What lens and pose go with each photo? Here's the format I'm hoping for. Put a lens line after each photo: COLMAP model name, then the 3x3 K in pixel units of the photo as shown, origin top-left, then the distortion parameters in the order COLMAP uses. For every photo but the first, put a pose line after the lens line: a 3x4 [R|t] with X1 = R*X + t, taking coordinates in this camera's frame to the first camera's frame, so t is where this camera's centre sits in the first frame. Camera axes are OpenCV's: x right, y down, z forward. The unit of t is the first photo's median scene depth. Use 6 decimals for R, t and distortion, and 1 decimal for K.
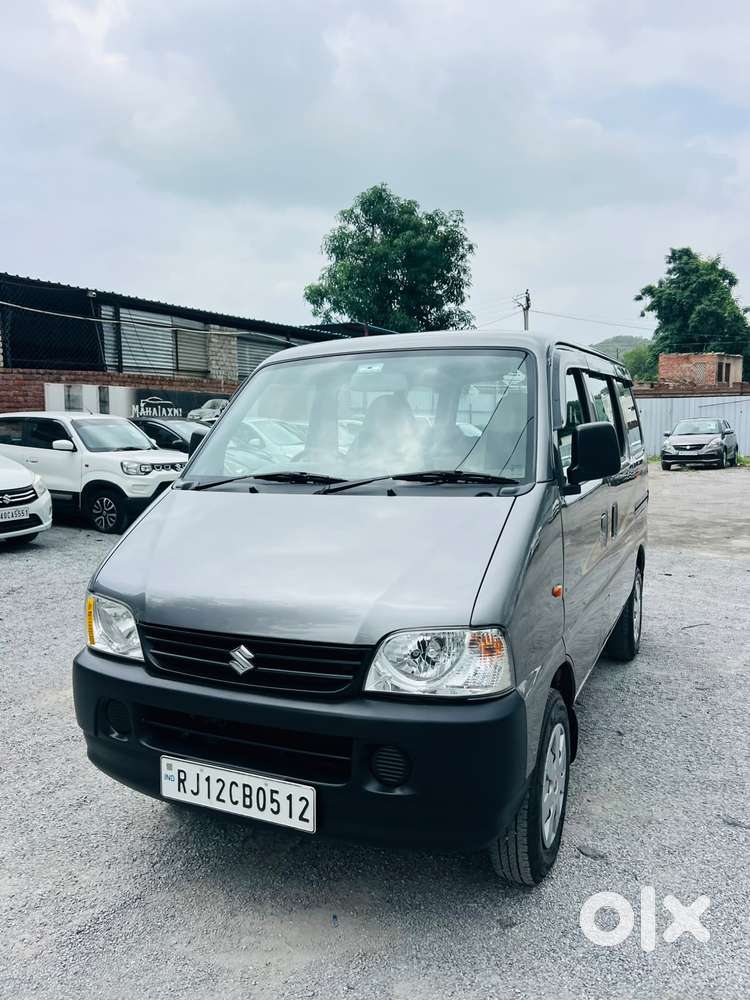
lens RADIAL K [[752.4, 0, 380.3], [0, 752.4, 494.7], [0, 0, 1]] dist [0.036795, -0.051930]
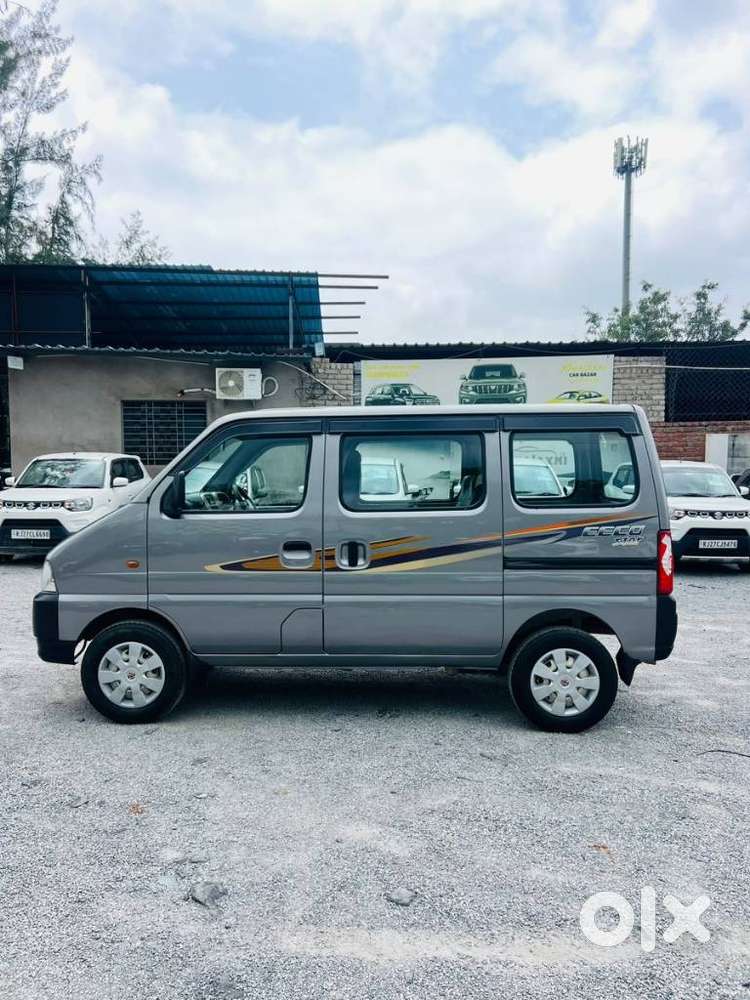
lens RADIAL K [[733.8, 0, 362.0], [0, 733.8, 511.7], [0, 0, 1]] dist [0.089807, -0.157179]
pose [[0.378362, 0.061577, -0.923607, 1.987363], [-0.096723, 0.994953, 0.026710, -0.092719], [0.920591, 0.079228, 0.382408, 0.797075]]
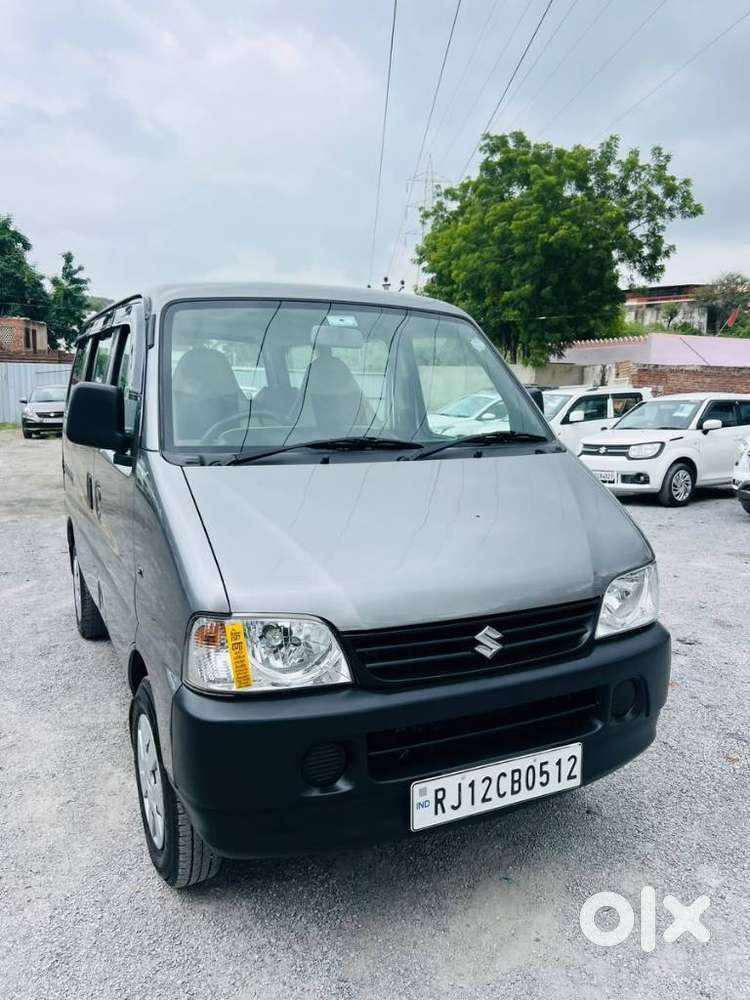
lens RADIAL K [[752.1, 0, 378.6], [0, 752.1, 503.2], [0, 0, 1]] dist [0.041283, -0.048761]
pose [[0.635078, -0.090561, 0.767121, -0.817910], [0.049831, 0.995838, 0.076308, -0.020500], [-0.770839, -0.010235, 0.636948, 0.453831]]
